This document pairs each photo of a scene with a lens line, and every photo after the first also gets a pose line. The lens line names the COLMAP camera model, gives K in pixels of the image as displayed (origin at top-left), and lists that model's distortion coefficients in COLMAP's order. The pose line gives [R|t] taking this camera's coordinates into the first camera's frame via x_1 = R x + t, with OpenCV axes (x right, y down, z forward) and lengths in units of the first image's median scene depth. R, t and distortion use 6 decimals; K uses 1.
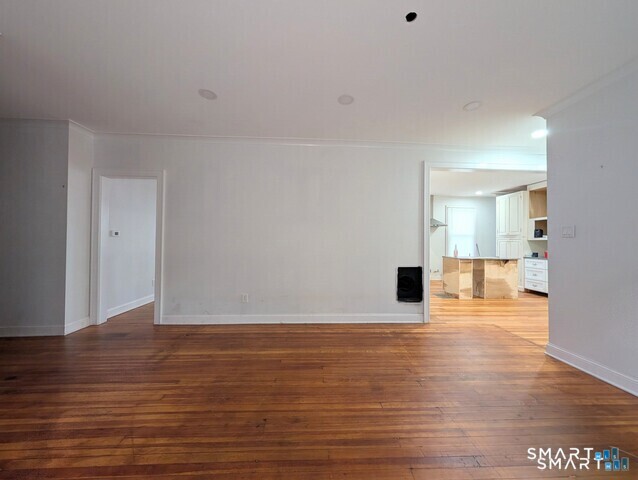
lens RADIAL K [[241.6, 0, 318.5], [0, 241.6, 241.8], [0, 0, 1]] dist [0.000024, 0.000020]
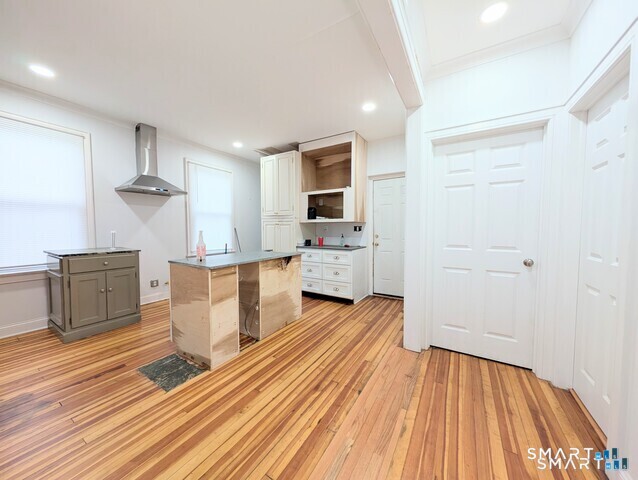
lens RADIAL K [[241.6, 0, 318.5], [0, 241.6, 241.8], [0, 0, 1]] dist [0.000024, 0.000020]
pose [[0.588425, -0.054773, 0.806694, 0.351415], [-0.001168, 0.997644, 0.068590, 0.001129], [-0.808551, -0.041302, 0.586975, 0.590710]]
